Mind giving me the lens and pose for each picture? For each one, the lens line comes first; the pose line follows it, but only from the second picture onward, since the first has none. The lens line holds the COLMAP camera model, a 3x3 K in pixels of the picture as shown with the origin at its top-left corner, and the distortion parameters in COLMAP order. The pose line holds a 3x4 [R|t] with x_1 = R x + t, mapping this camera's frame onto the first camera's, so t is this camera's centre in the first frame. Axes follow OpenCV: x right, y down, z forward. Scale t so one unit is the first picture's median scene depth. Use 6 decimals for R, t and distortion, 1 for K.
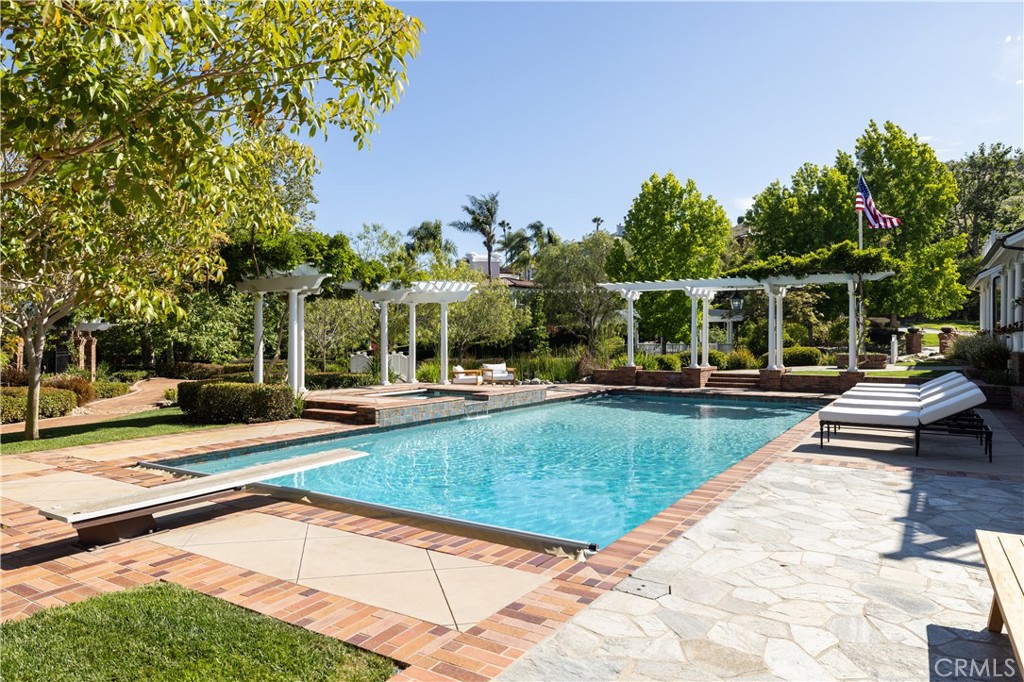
lens RADIAL K [[646.3, 0, 512.0], [0, 646.3, 341.0], [0, 0, 1]] dist [-0.000738, -0.000350]
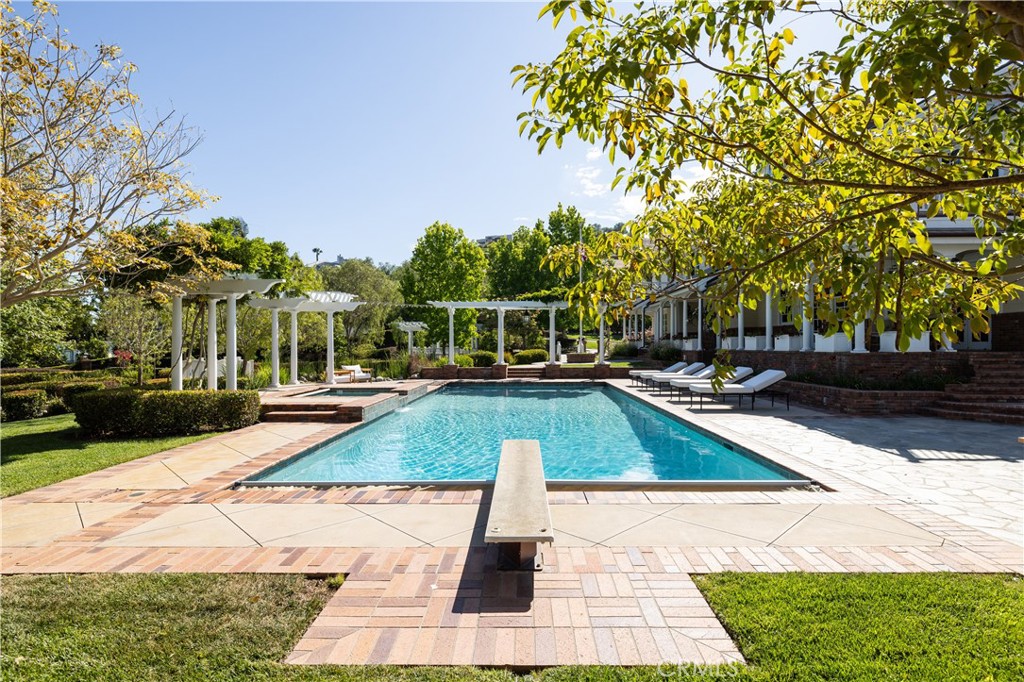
lens RADIAL K [[482.4, 0, 512.0], [0, 482.4, 341.0], [0, 0, 1]] dist [0.000981, 0.000056]
pose [[0.857806, 0.000490, 0.513974, -0.237779], [0.006033, 0.999921, -0.011022, 0.002725], [-0.513939, 0.012555, 0.857735, 0.100488]]
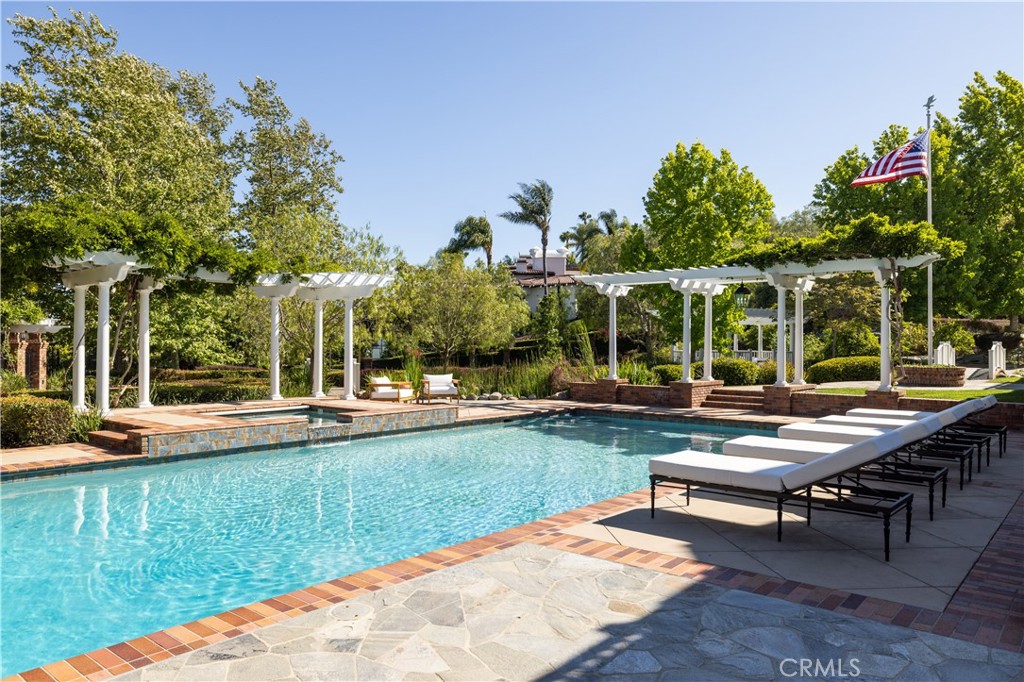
lens RADIAL K [[706.6, 0, 512.0], [0, 706.6, 341.0], [0, 0, 1]] dist [0.001831, 0.001937]
pose [[0.990542, 0.004488, -0.137139, 0.197880], [-0.005415, 0.999965, -0.006393, -0.001963], [0.137106, 0.007075, 0.990531, 0.127905]]
